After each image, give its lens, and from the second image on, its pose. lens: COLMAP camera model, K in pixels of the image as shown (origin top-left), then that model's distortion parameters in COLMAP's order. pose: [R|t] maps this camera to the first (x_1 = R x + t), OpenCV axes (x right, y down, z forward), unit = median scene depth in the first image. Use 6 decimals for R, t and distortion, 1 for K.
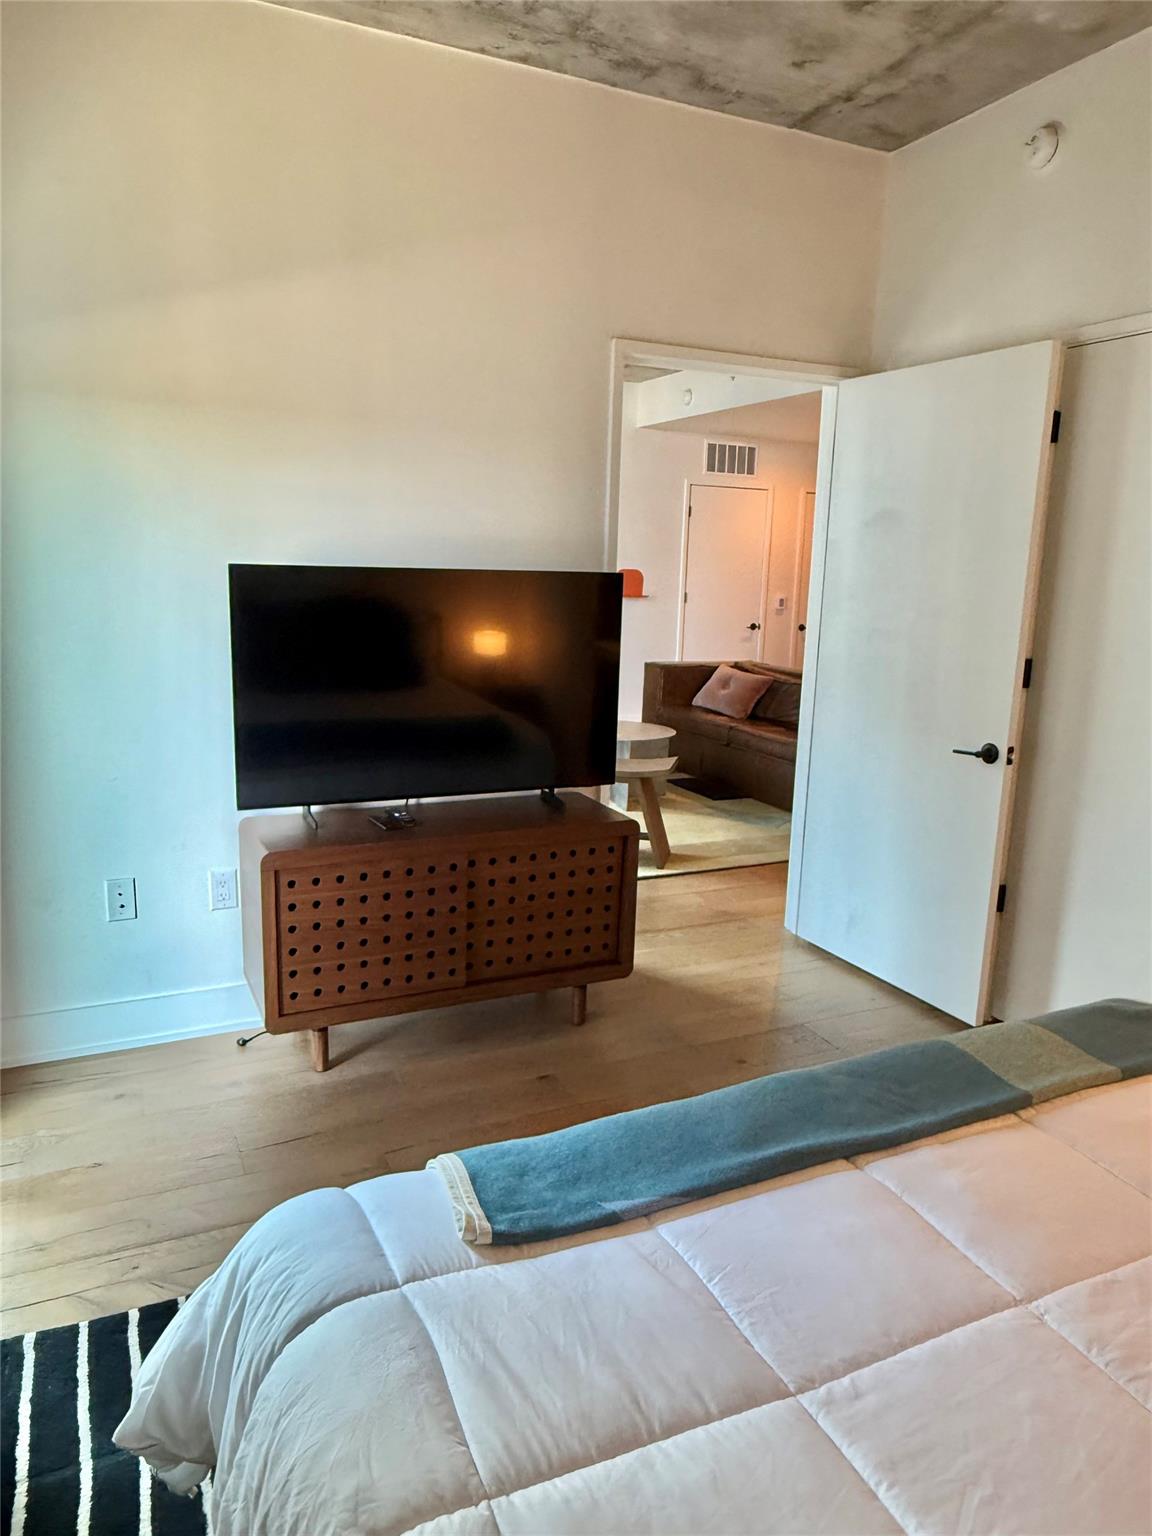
lens RADIAL K [[1041.5, 0, 578.1], [0, 1041.5, 766.8], [0, 0, 1]] dist [0.000301, -0.002498]
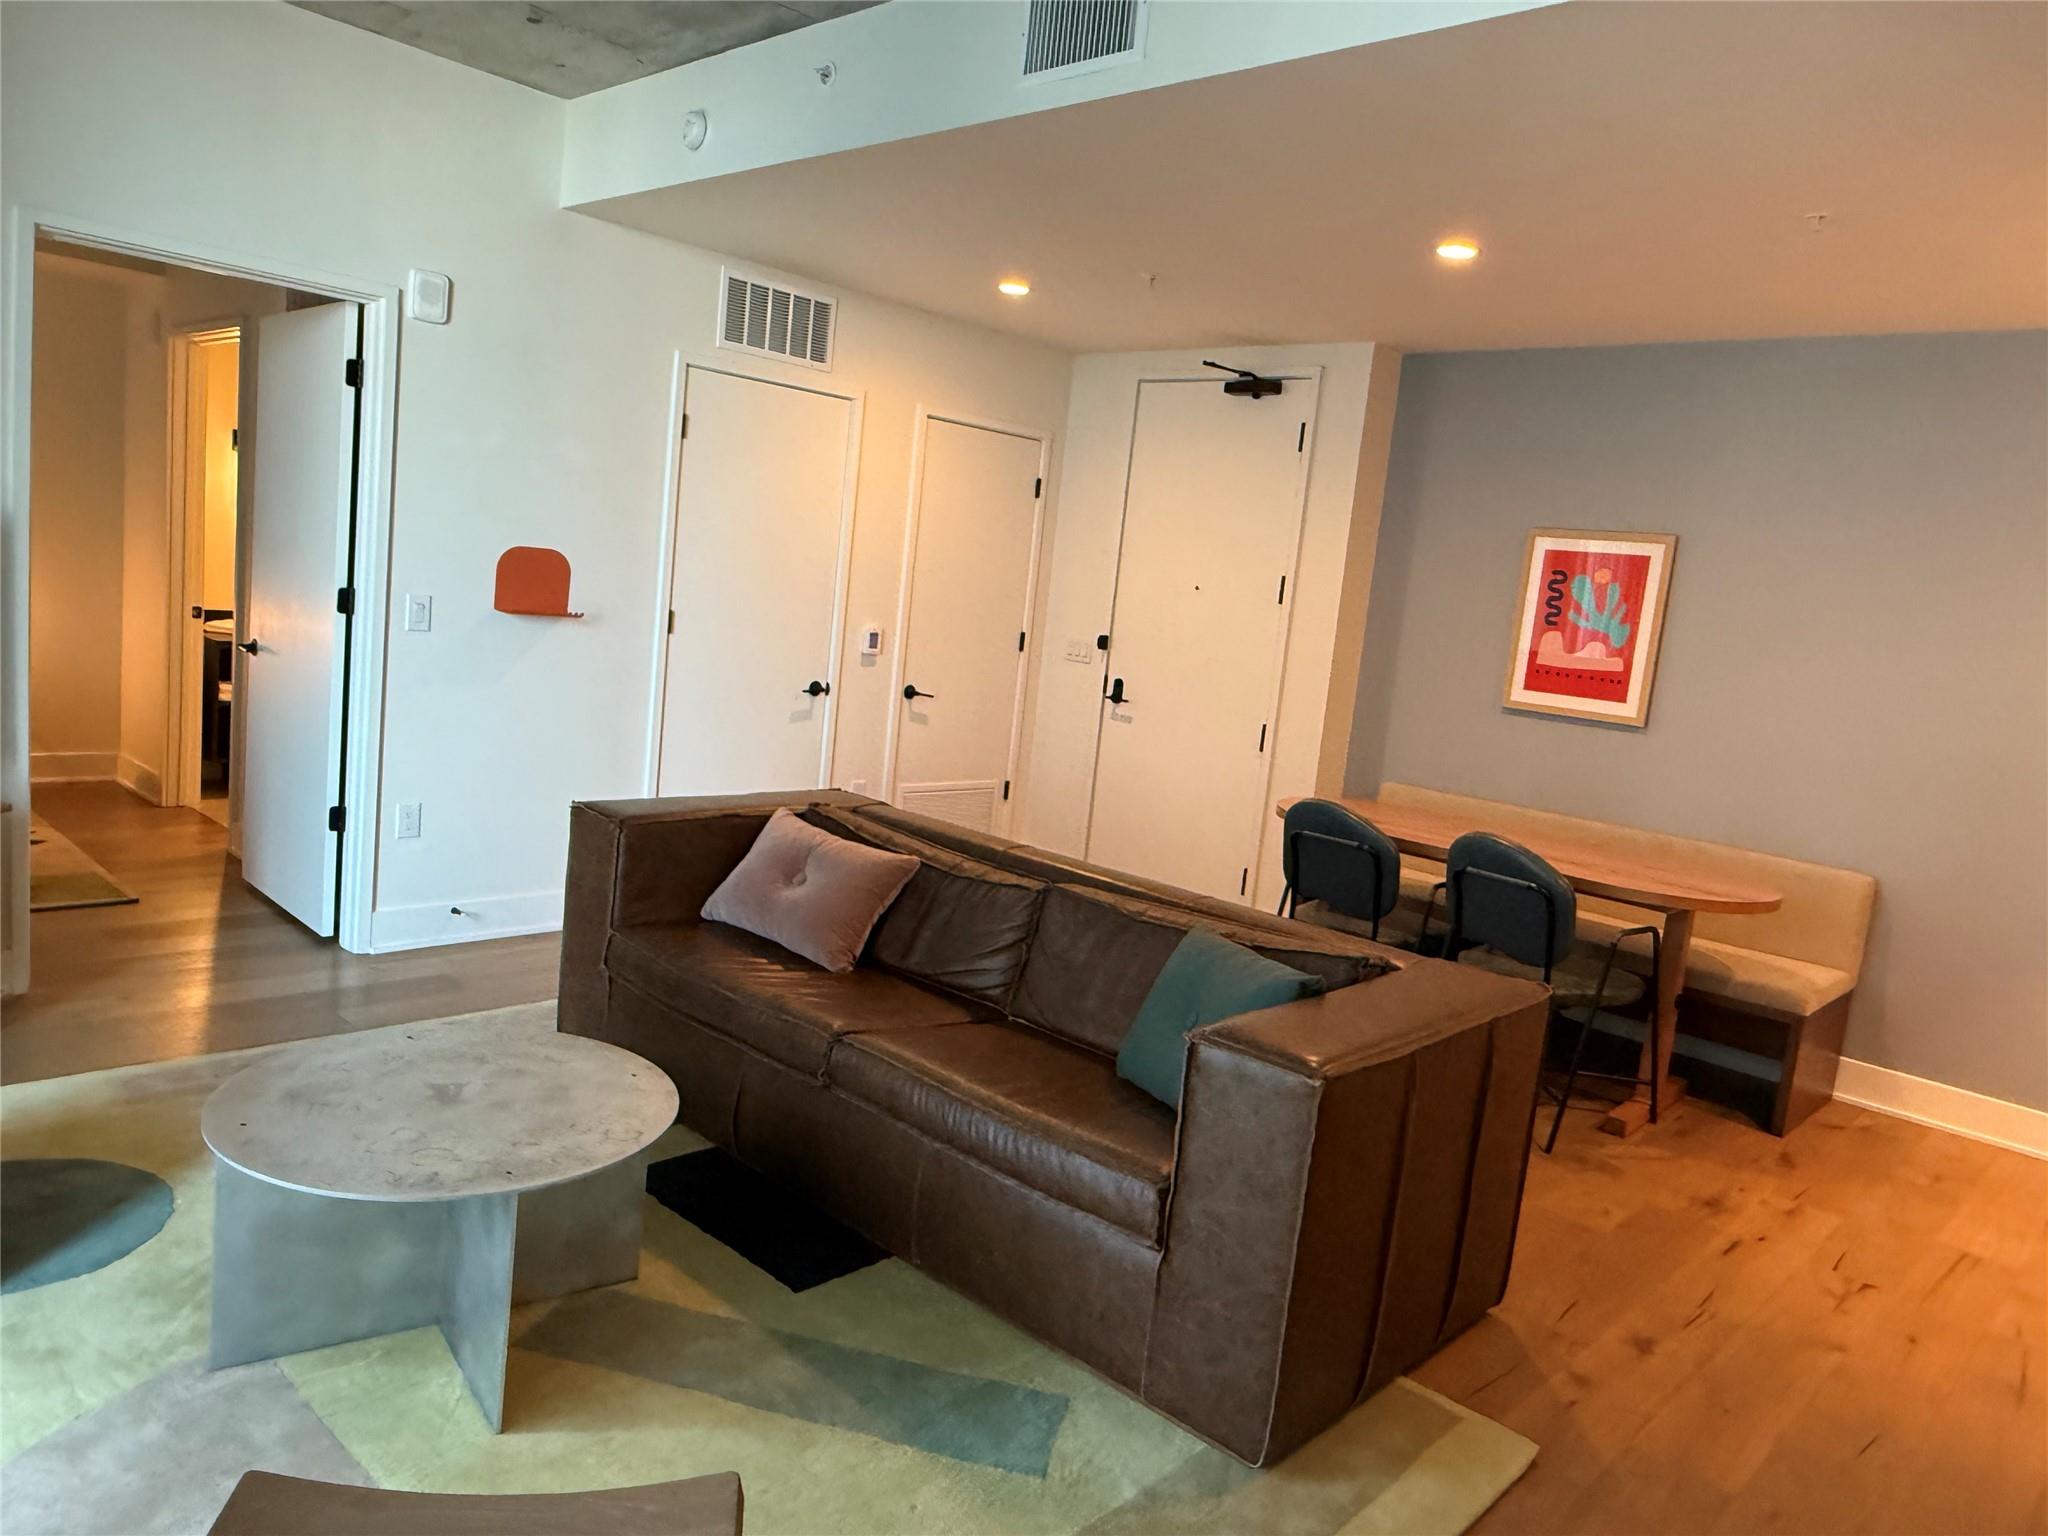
lens RADIAL K [[1388.6, 0, 1007.7], [0, 1388.6, 767.2], [0, 0, 1]] dist [0.000301, -0.002498]
pose [[0.930358, 0.016663, 0.366273, 0.022957], [-0.004891, 0.999442, -0.033044, -0.084170], [-0.366619, 0.028952, 0.929921, 0.416075]]
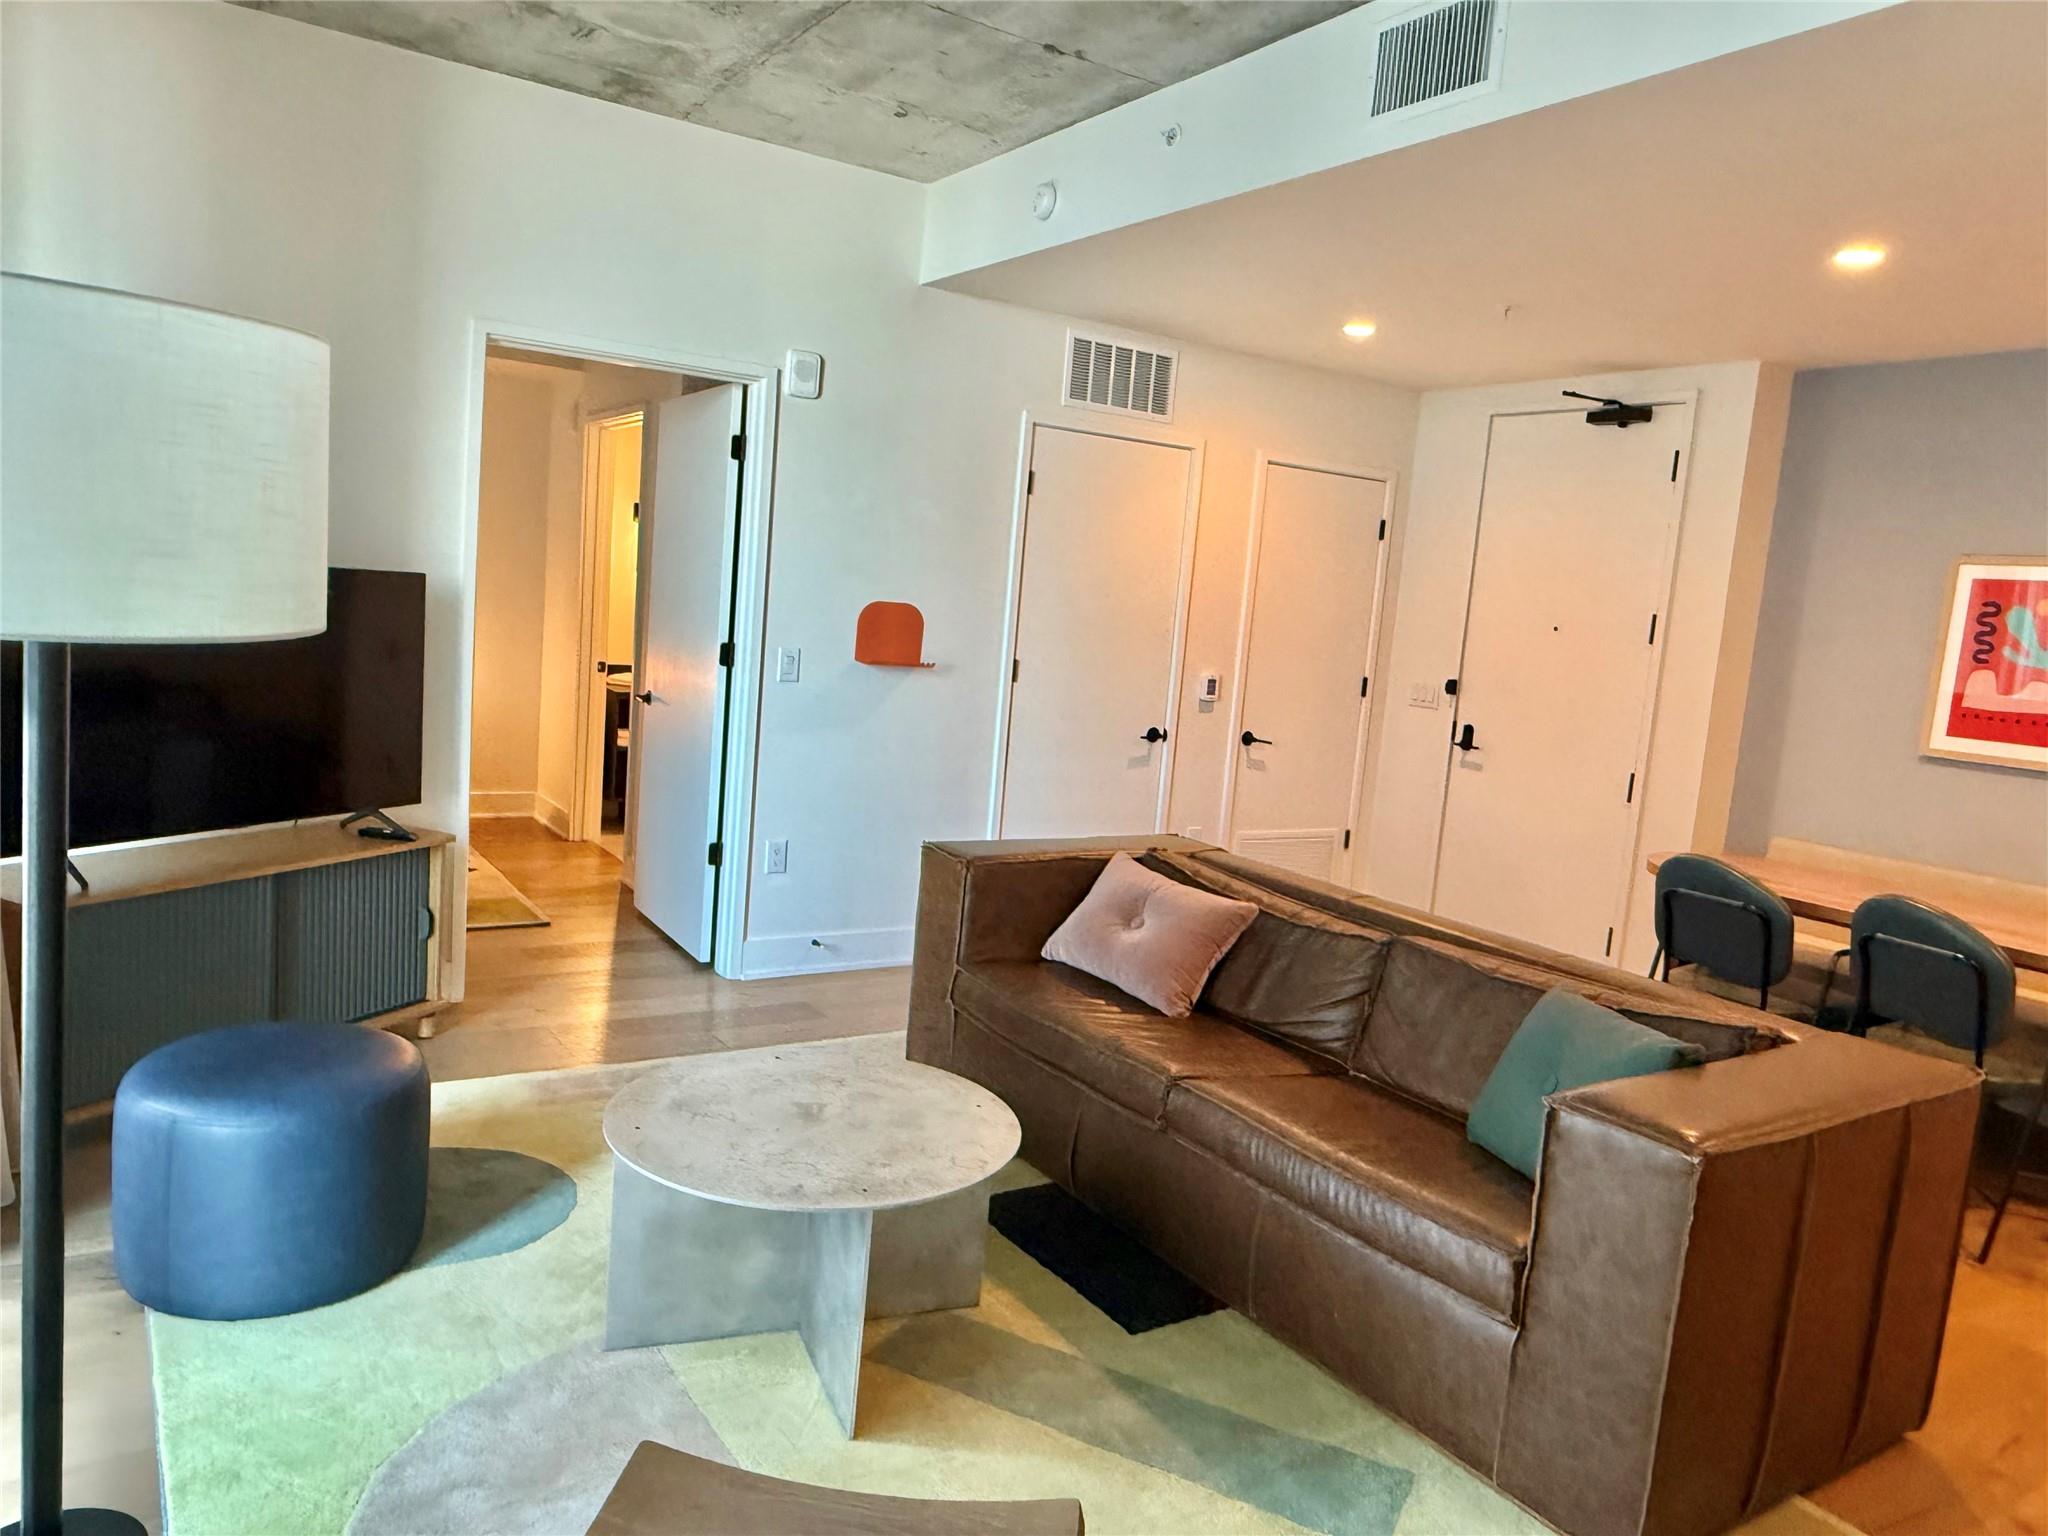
lens RADIAL K [[1388.6, 0, 1008.3], [0, 1388.6, 766.9], [0, 0, 1]] dist [0.000301, -0.002498]
pose [[0.990307, 0.034281, 0.134599, 0.020924], [-0.025932, 0.997658, -0.063296, -0.083559], [-0.136454, 0.059192, 0.988876, 0.413321]]
